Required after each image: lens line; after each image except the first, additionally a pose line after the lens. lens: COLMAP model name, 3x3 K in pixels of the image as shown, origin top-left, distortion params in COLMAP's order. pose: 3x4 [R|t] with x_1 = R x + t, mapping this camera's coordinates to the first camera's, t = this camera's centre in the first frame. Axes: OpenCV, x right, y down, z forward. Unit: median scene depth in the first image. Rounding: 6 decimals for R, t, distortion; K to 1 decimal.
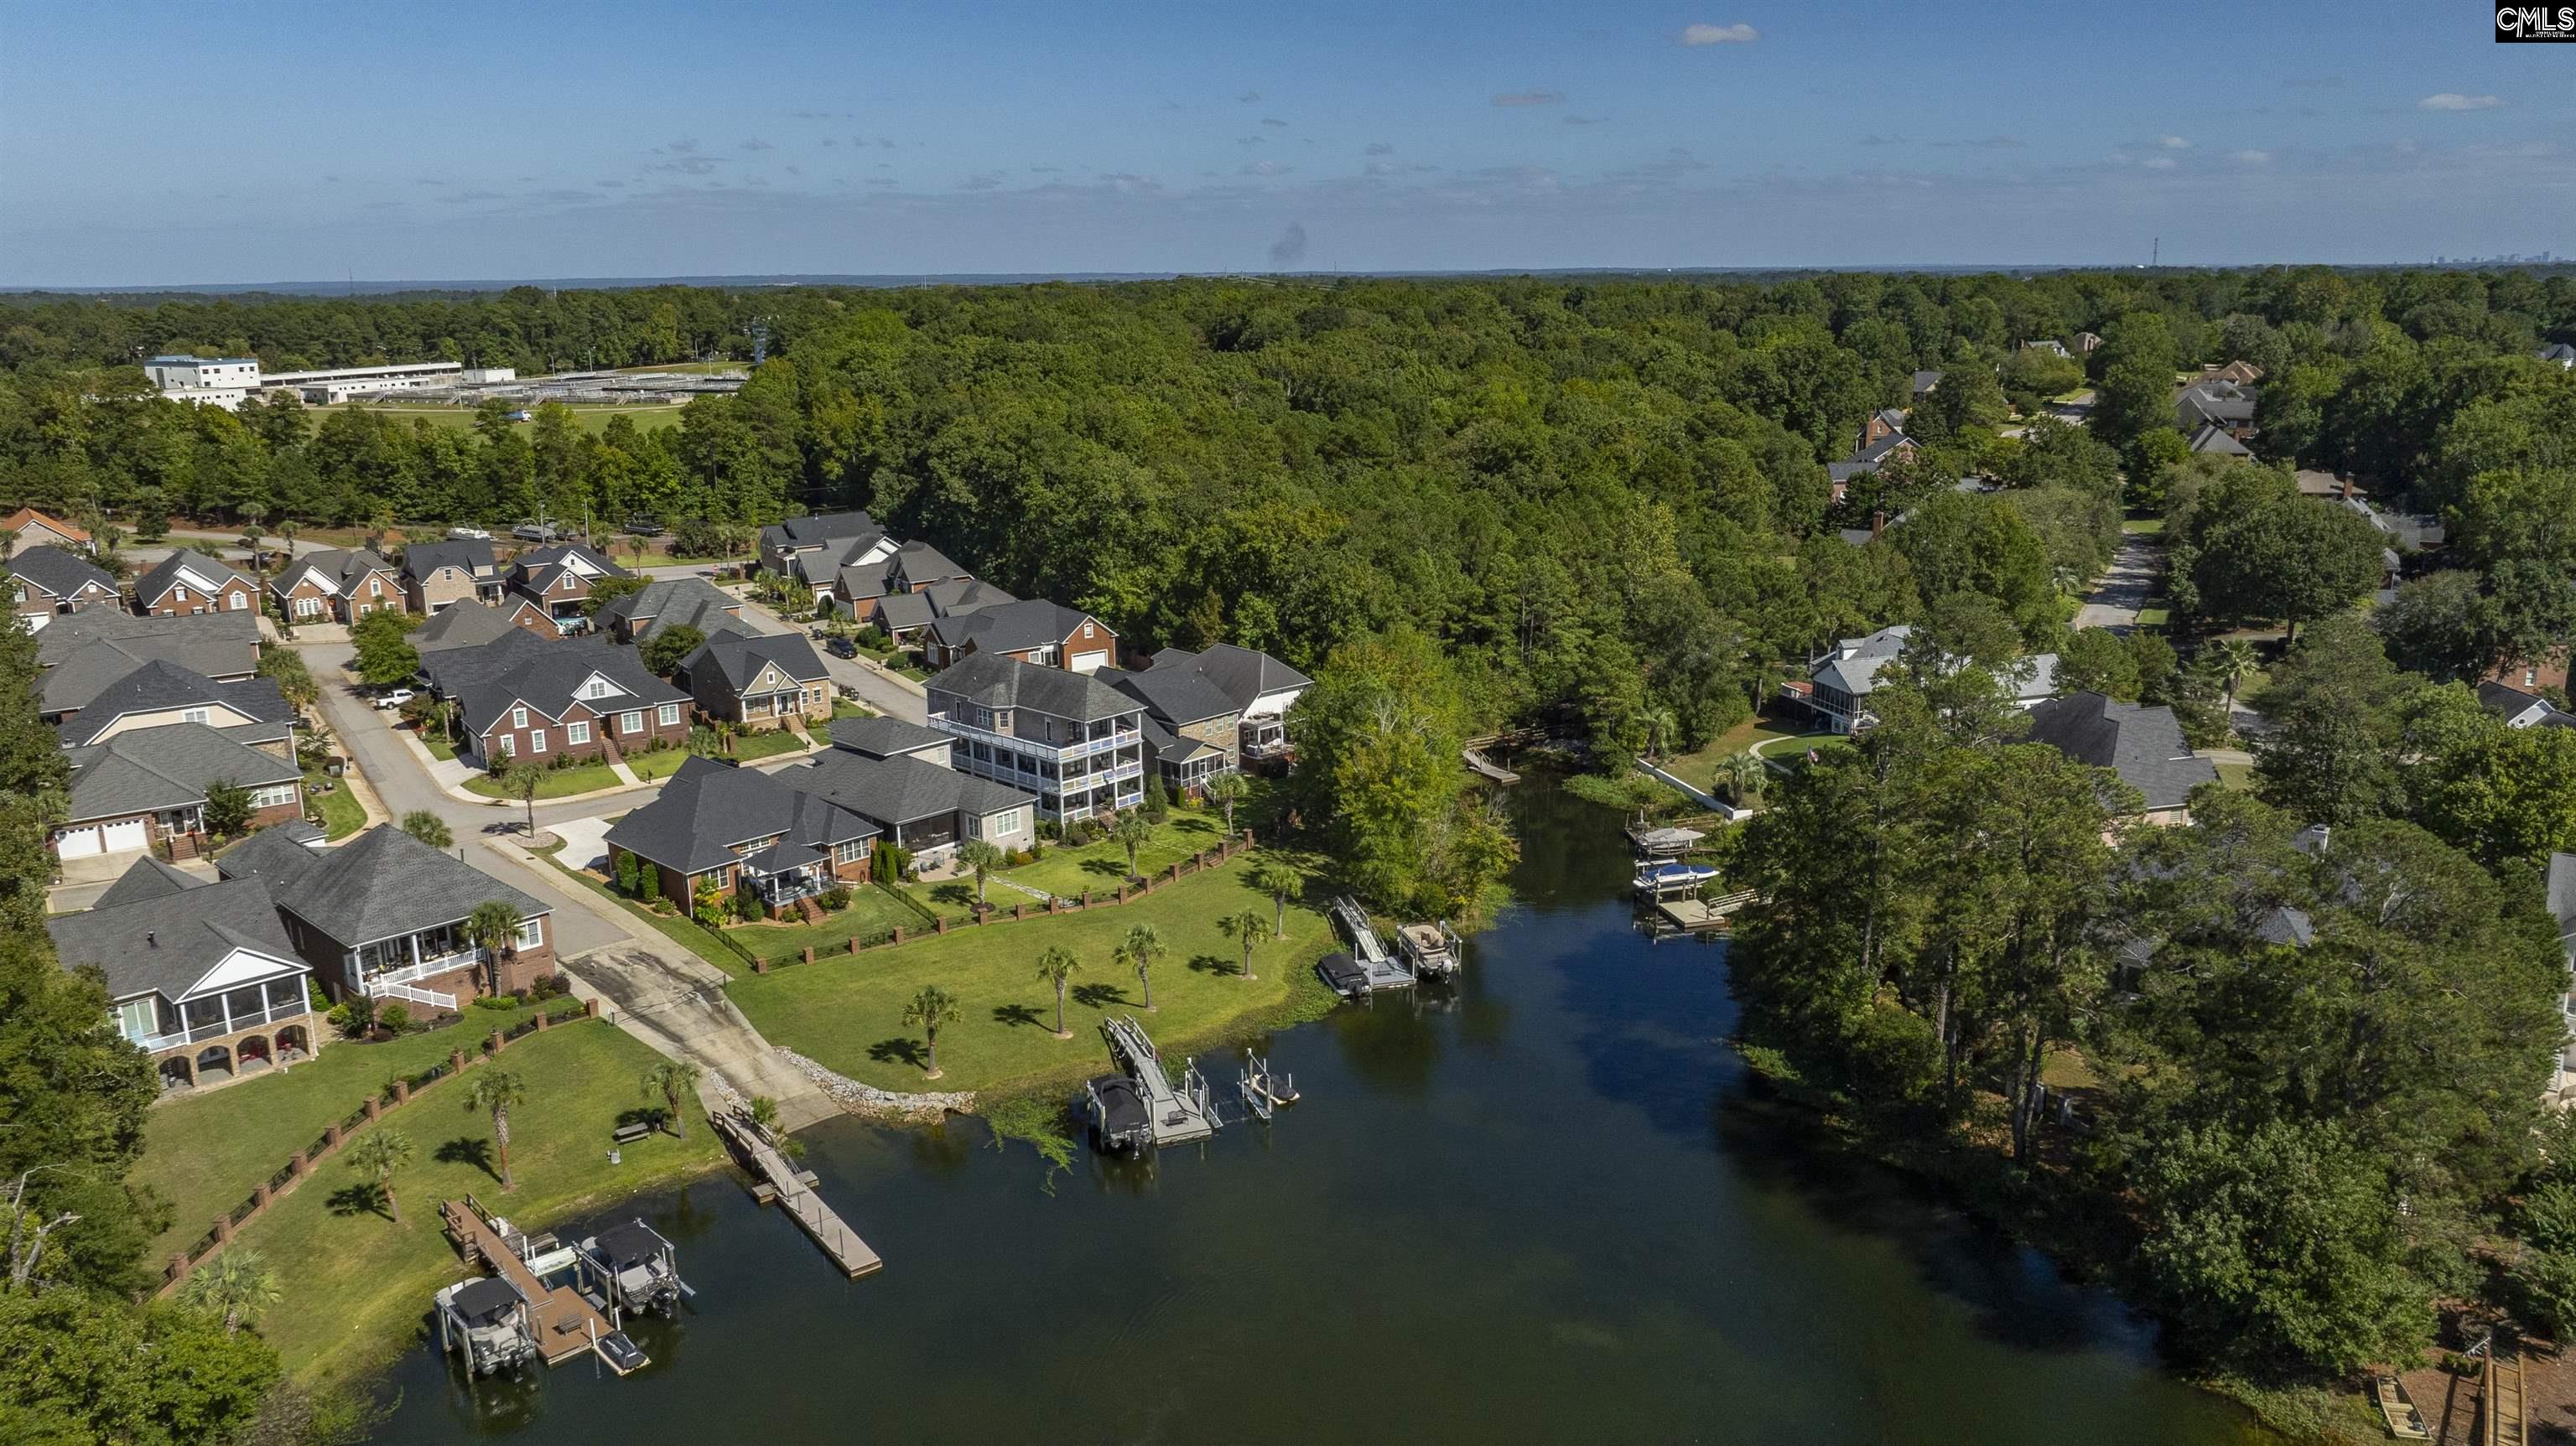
lens RADIAL K [[1783.1, 0, 1288.0], [0, 1783.1, 723.0], [0, 0, 1]] dist [-0.023800, -0.004372]
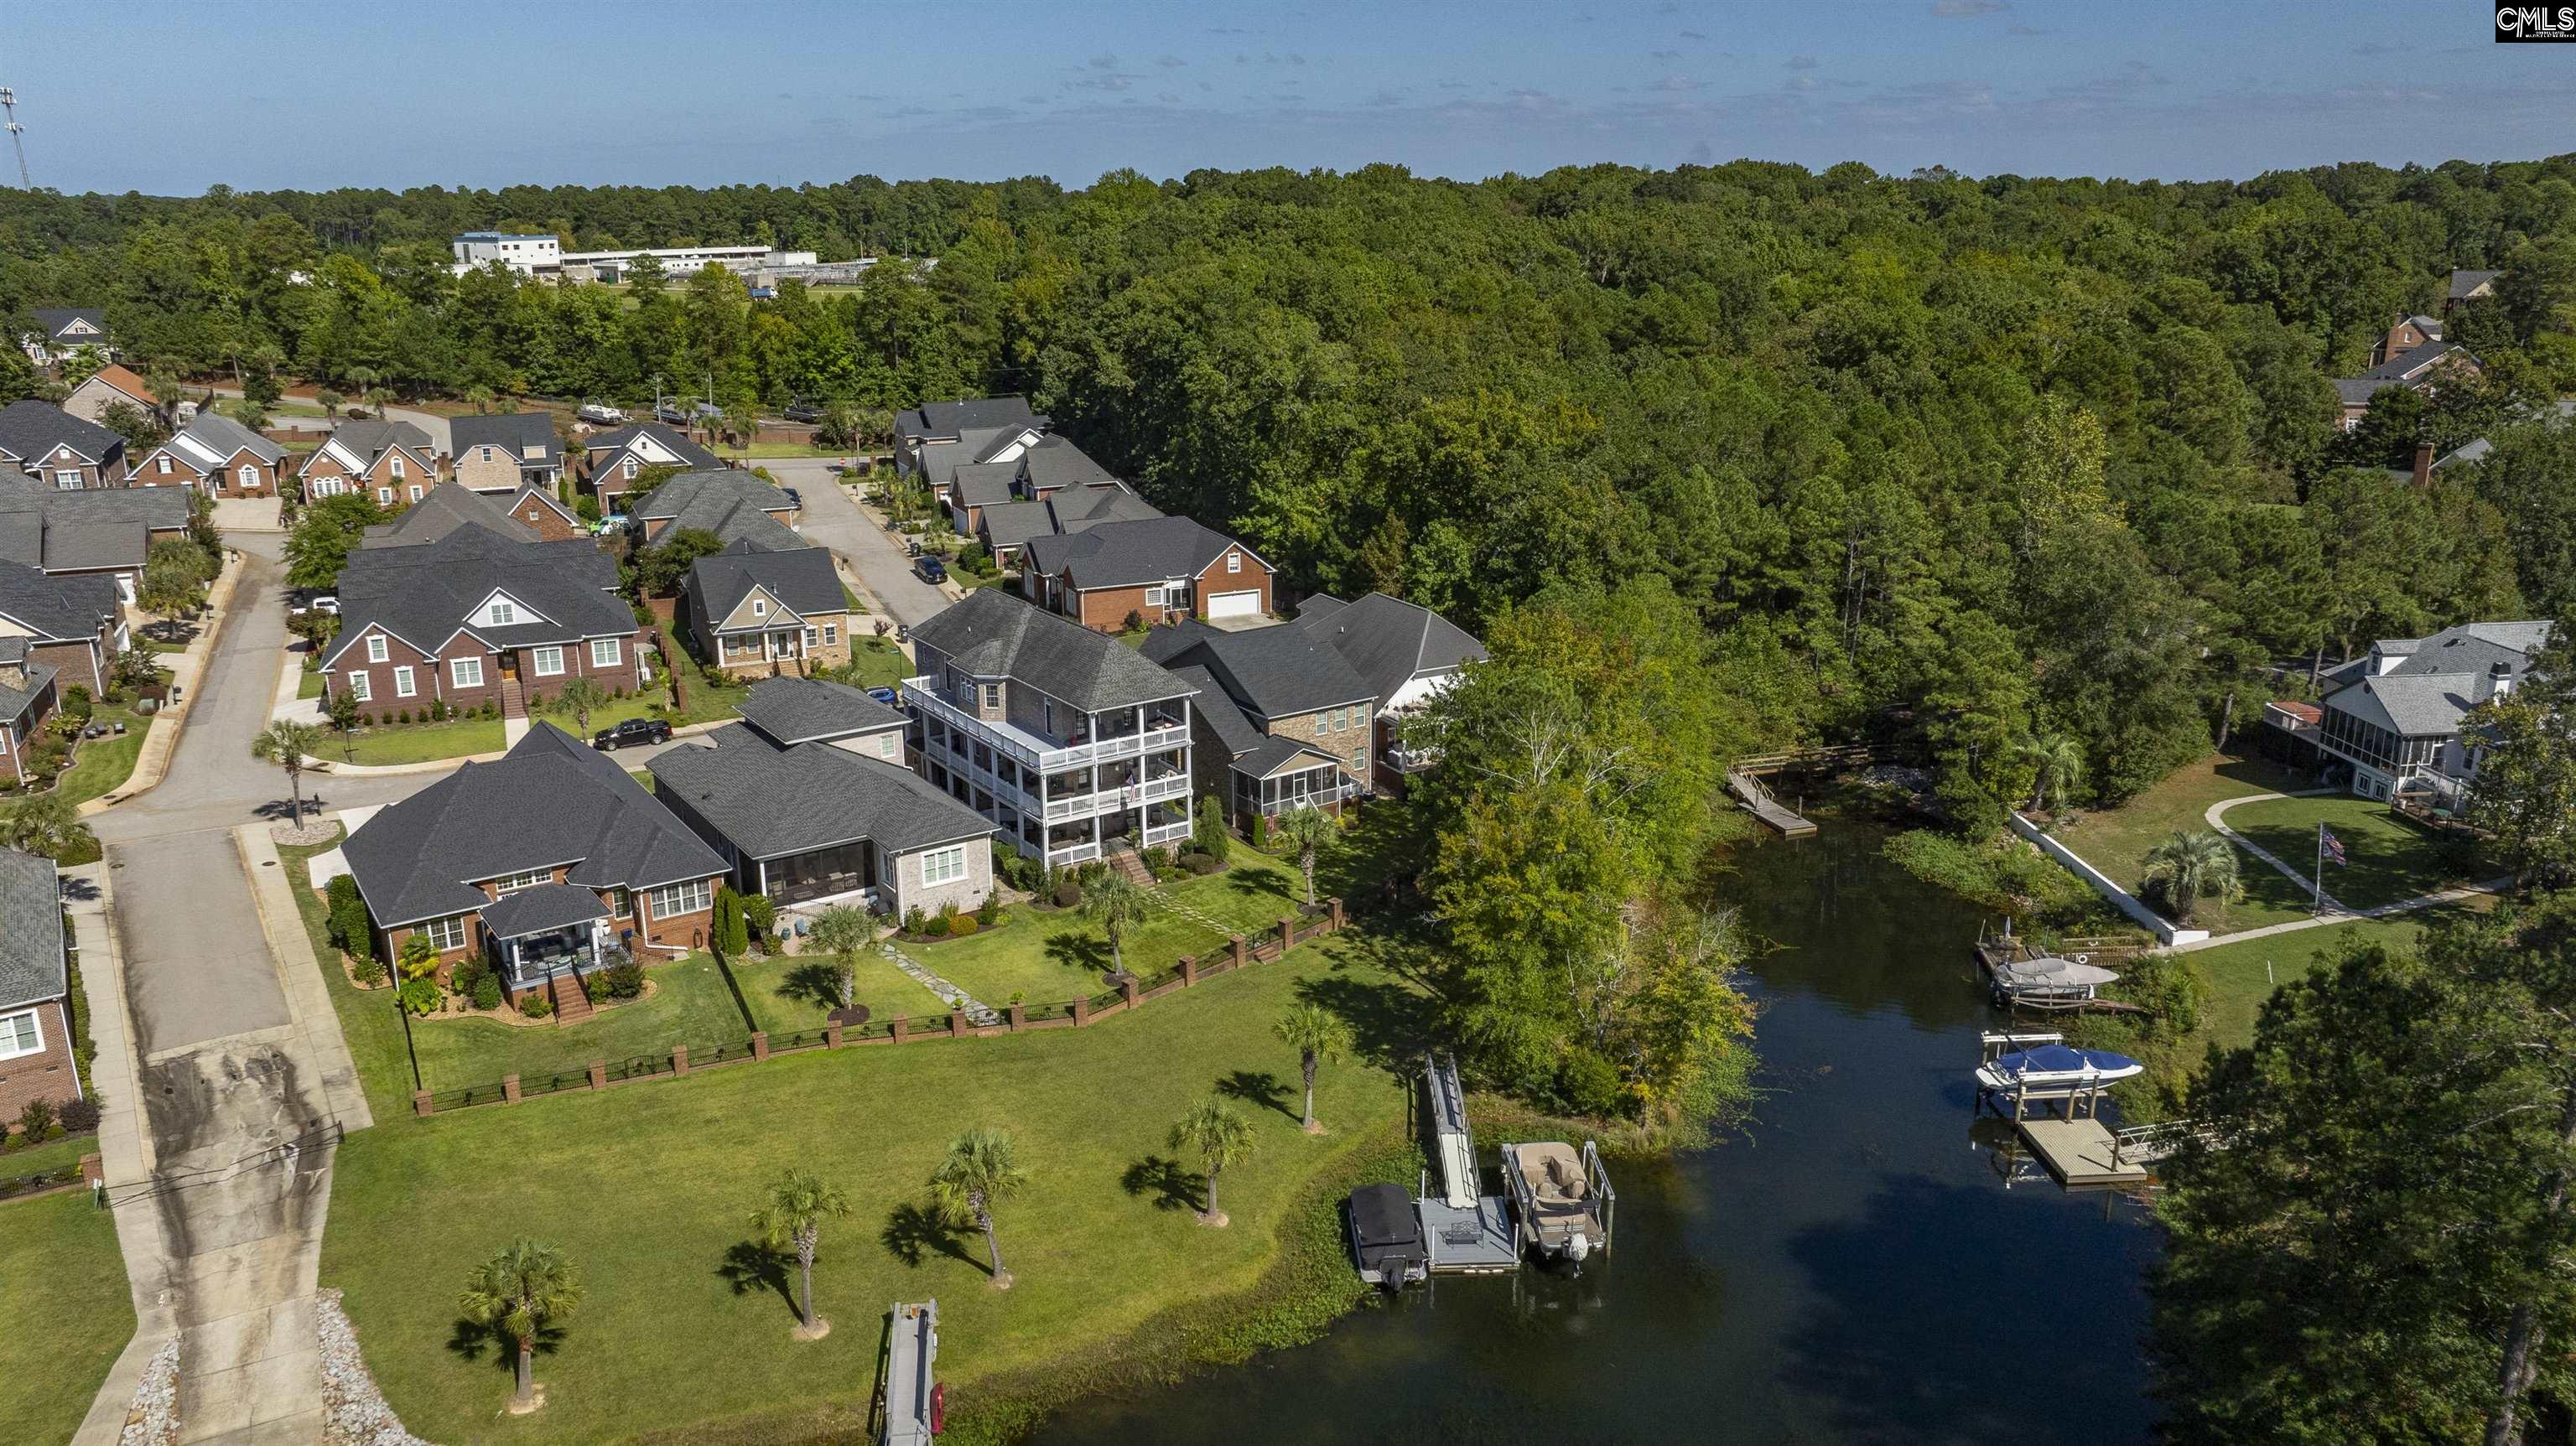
lens RADIAL K [[1783.1, 0, 1288.0], [0, 1783.1, 723.0], [0, 0, 1]] dist [-0.023800, -0.004372]
pose [[0.976665, 0.066890, -0.204087, 0.067803], [-0.058124, 0.997123, 0.048655, -0.025060], [0.206755, -0.035657, 0.977743, 0.315622]]
